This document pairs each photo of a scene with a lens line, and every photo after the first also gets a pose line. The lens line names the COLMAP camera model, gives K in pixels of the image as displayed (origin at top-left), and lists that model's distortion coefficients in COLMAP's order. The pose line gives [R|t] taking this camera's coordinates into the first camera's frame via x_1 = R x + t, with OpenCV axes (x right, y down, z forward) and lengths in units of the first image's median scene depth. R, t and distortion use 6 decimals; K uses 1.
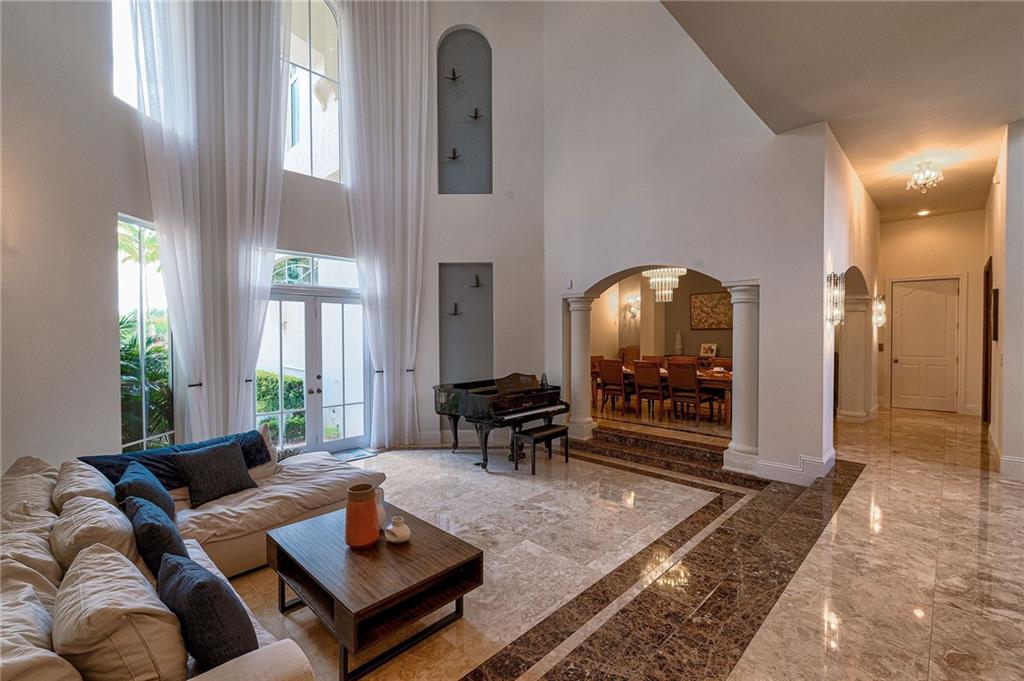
lens RADIAL K [[443.5, 0, 512.0], [0, 443.5, 340.5], [0, 0, 1]] dist [-0.000495, -0.000031]
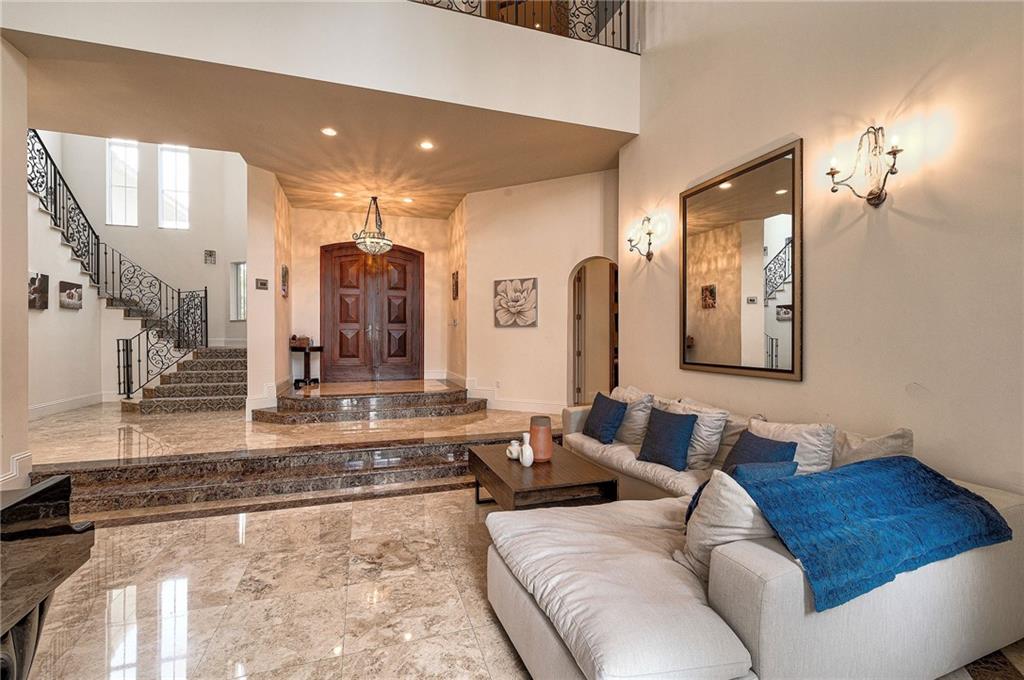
lens RADIAL K [[443.5, 0, 512.0], [0, 443.5, 340.0], [0, 0, 1]] dist [-0.000495, -0.000031]
pose [[-0.894278, -0.000309, 0.447512, -0.527995], [0.009978, 0.999737, 0.020629, 0.045106], [-0.447401, 0.022913, -0.894040, 1.368629]]
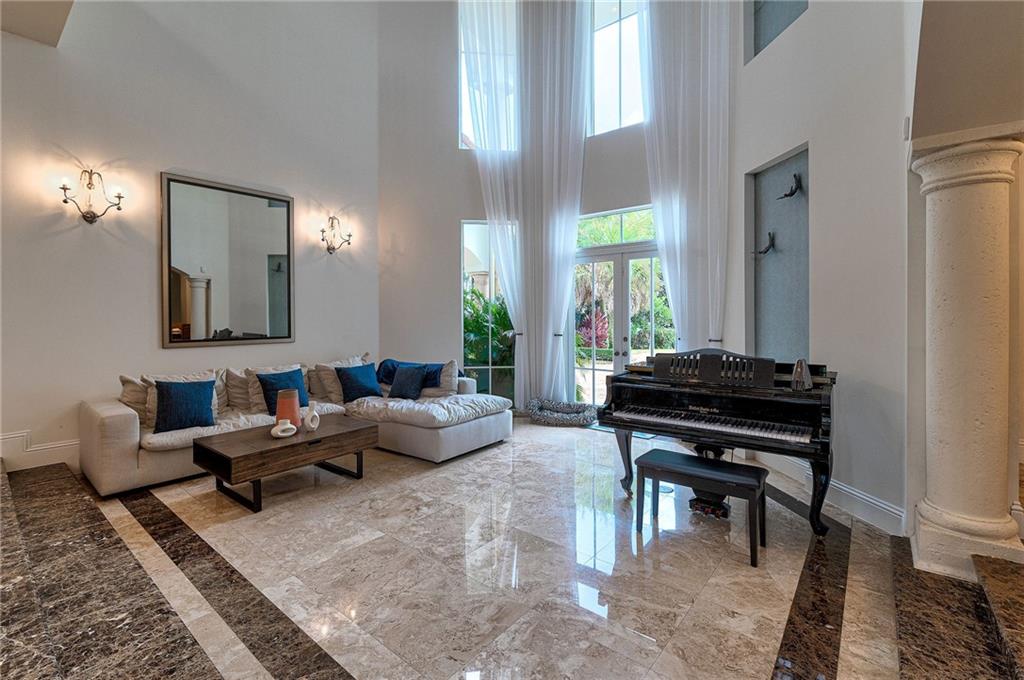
lens RADIAL K [[451.2, 0, 511.5], [0, 451.2, 316.6], [0, 0, 1]] dist [0.000126, -0.000059]
pose [[0.092807, 0.008107, -0.995651, 0.719406], [-0.012338, 0.999899, 0.006992, 0.046537], [0.995608, 0.011636, 0.092897, 0.972871]]
